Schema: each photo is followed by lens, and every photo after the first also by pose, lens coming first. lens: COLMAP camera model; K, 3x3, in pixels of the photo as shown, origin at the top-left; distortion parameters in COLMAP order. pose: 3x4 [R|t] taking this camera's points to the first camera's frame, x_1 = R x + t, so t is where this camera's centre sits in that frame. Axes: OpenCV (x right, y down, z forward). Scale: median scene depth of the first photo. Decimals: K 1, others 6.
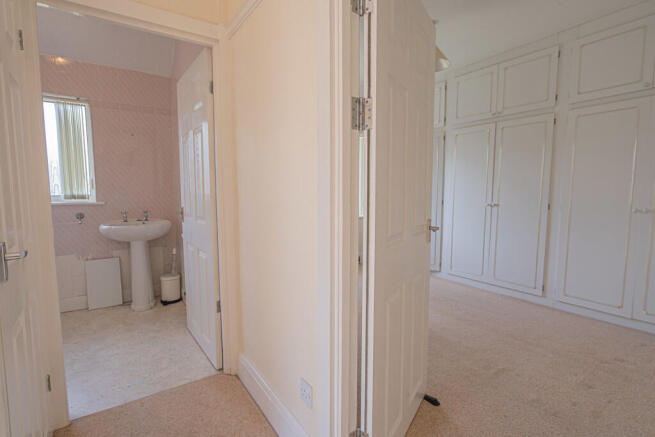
lens RADIAL K [[303.6, 0, 322.8], [0, 303.6, 217.0], [0, 0, 1]] dist [0.001272, 0.000250]
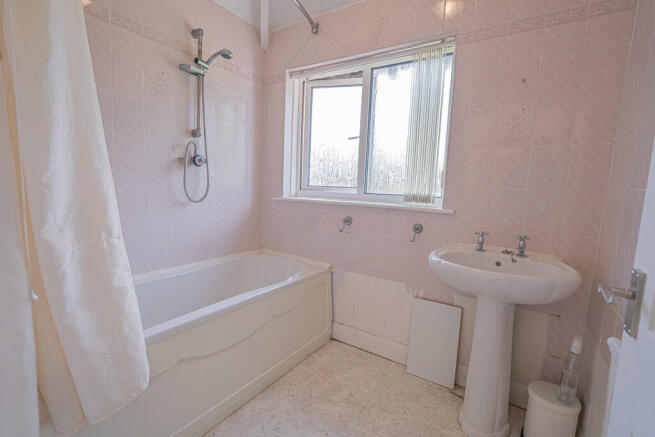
lens RADIAL K [[303.6, 0, 322.8], [0, 303.6, 217.0], [0, 0, 1]] dist [0.001272, 0.000250]
pose [[0.374388, 0.116100, -0.919975, -0.267781], [-0.120731, 0.989789, 0.075778, -0.048405], [0.919379, 0.082699, 0.384581, 0.530718]]
